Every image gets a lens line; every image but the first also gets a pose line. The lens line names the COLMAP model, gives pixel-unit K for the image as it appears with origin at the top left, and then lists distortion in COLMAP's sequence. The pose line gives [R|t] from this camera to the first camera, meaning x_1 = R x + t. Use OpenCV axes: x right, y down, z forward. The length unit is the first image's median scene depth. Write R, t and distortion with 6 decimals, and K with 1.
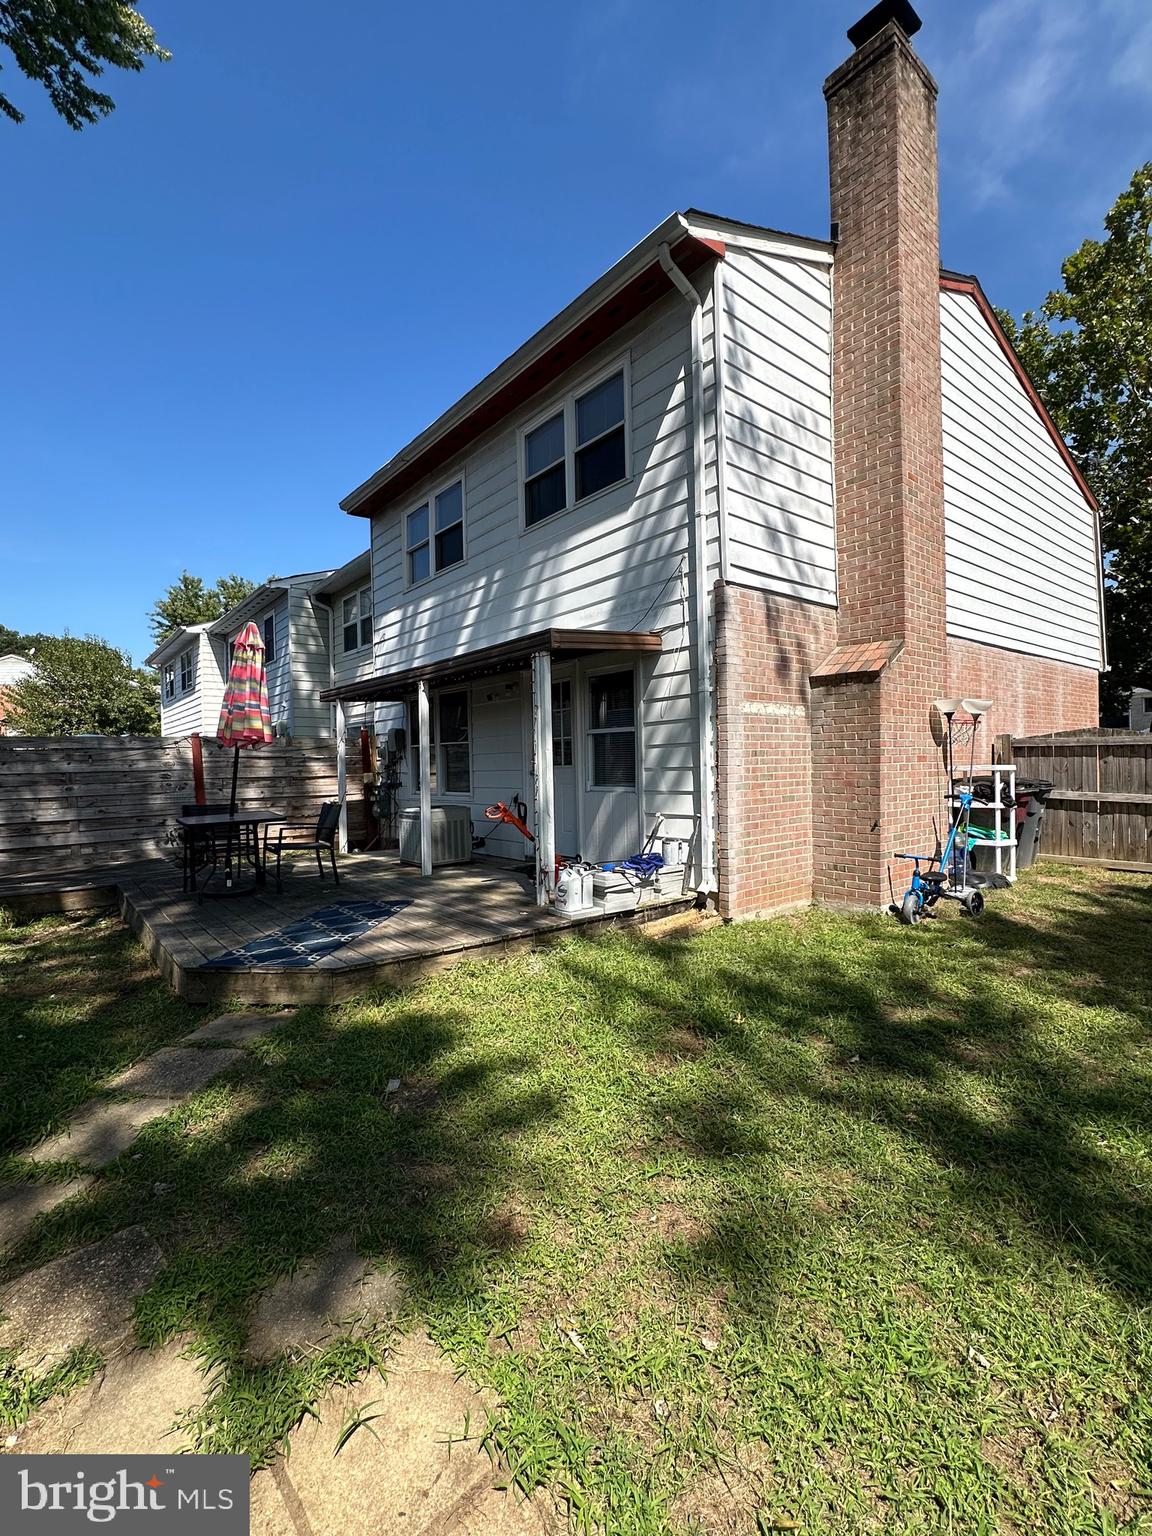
lens RADIAL K [[688.5, 0, 576.2], [0, 688.5, 768.9], [0, 0, 1]] dist [-0.001454, 0.000627]
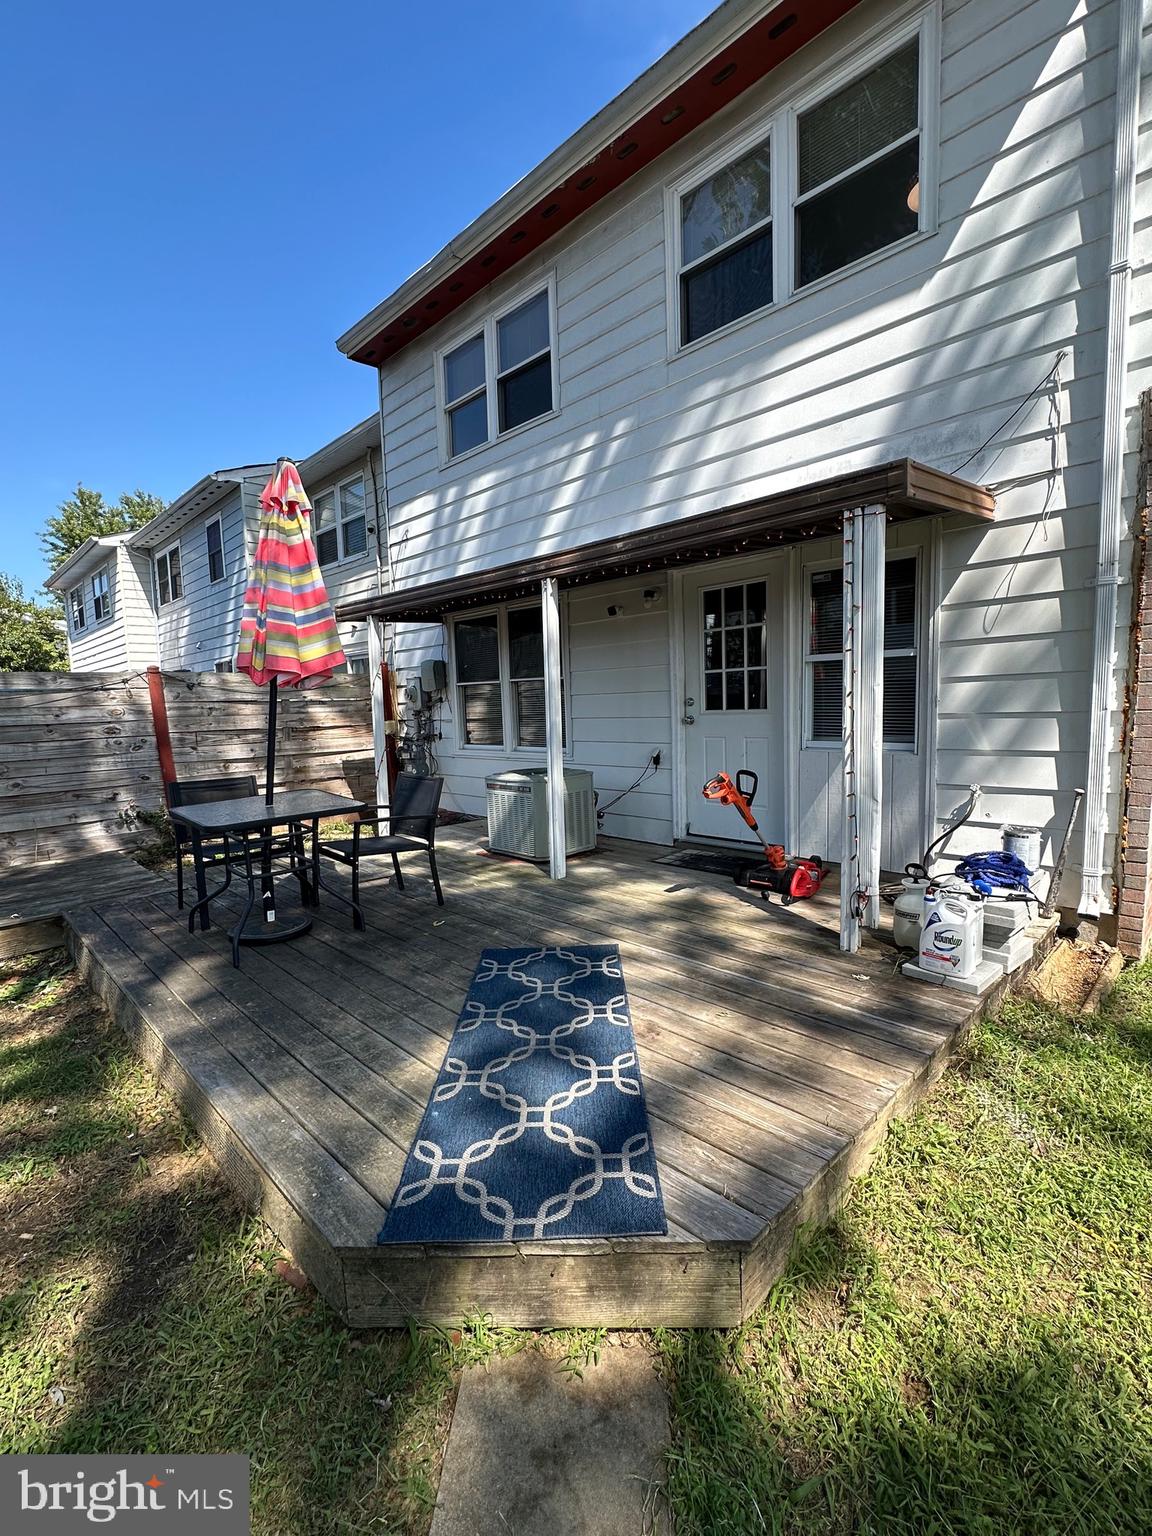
lens RADIAL K [[688.5, 0, 576.8], [0, 688.5, 768.1], [0, 0, 1]] dist [-0.001454, 0.000627]
pose [[0.995054, -0.018585, 0.097577, -0.225910], [0.010091, 0.996171, 0.086839, -0.007422], [-0.098817, -0.085425, 0.991432, 0.301552]]
